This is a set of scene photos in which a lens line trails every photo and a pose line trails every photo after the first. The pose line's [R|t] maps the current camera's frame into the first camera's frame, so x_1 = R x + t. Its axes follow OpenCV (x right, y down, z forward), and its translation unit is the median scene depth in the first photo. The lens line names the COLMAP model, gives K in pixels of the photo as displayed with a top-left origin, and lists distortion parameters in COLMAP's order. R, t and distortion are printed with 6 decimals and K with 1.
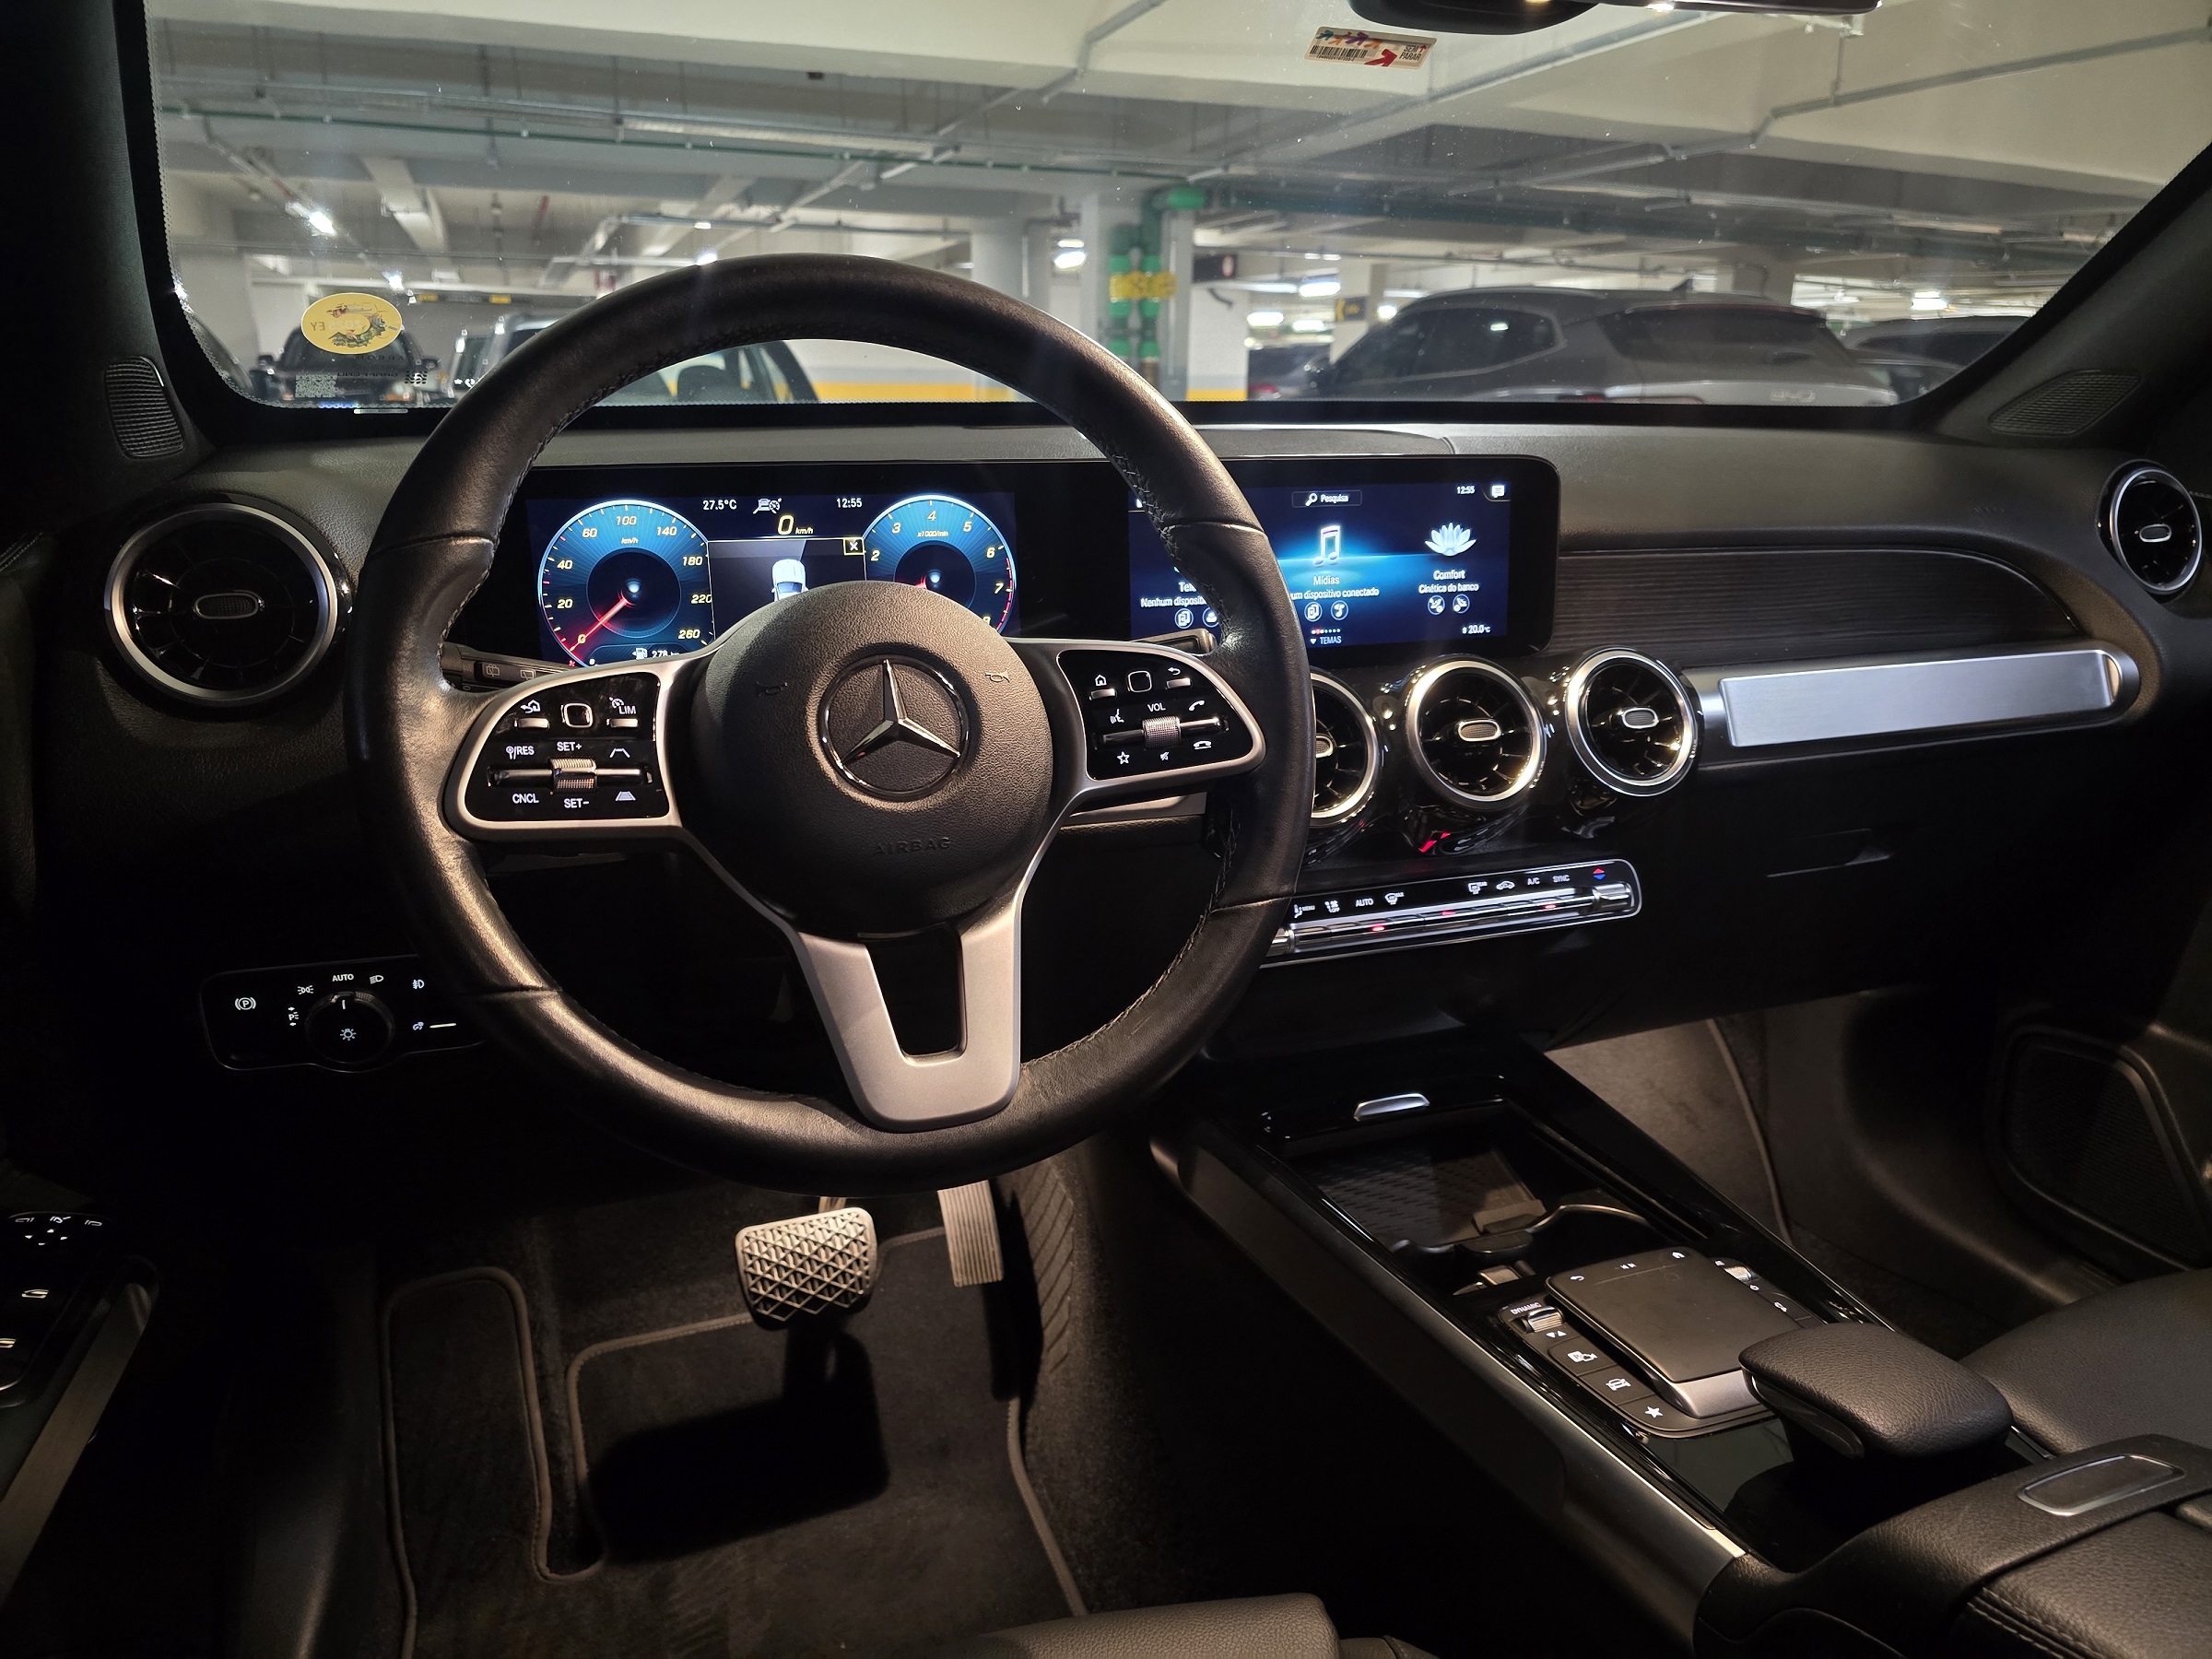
lens RADIAL K [[1494.3, 0, 1106.7], [0, 1494.3, 836.8], [0, 0, 1]] dist [0.057609, -0.057821]
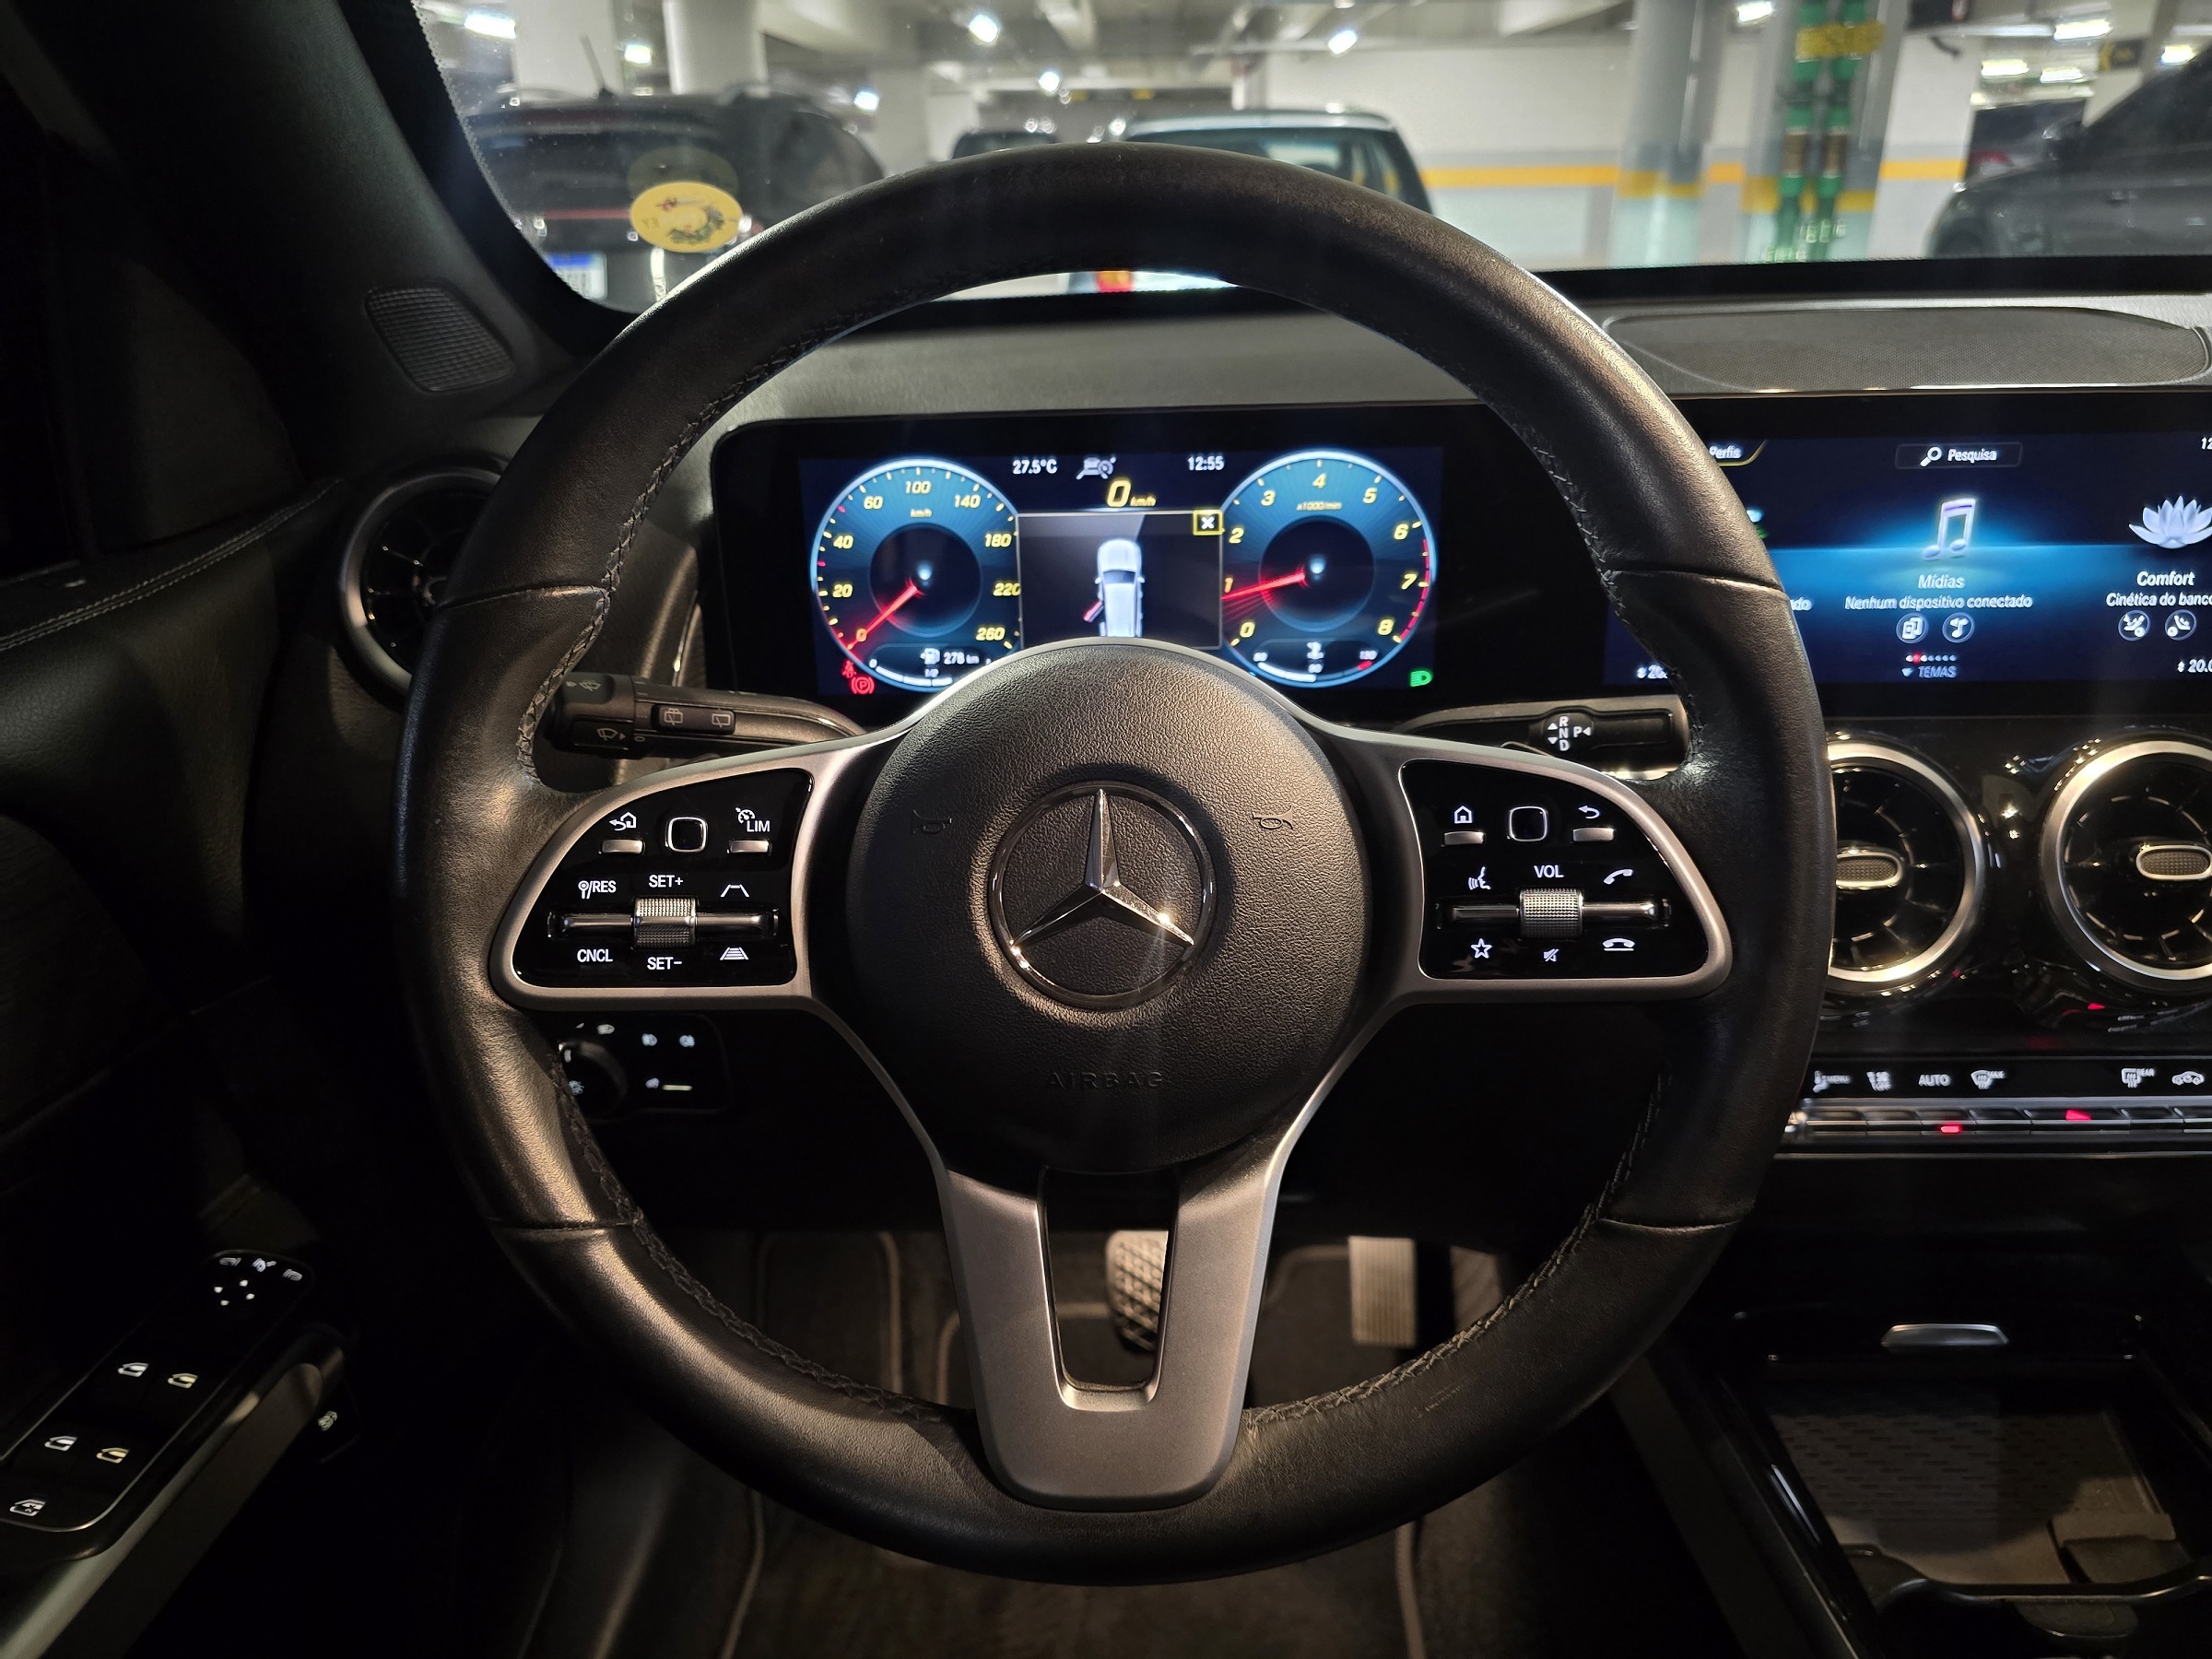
lens RADIAL K [[1485.8, 0, 1138.1], [0, 1485.8, 798.3], [0, 0, 1]] dist [0.065251, -0.094741]
pose [[0.925898, 0.118405, -0.358740, 0.078285], [-0.078036, 0.989077, 0.125046, -0.149424], [0.369627, -0.087785, 0.925024, 0.301072]]
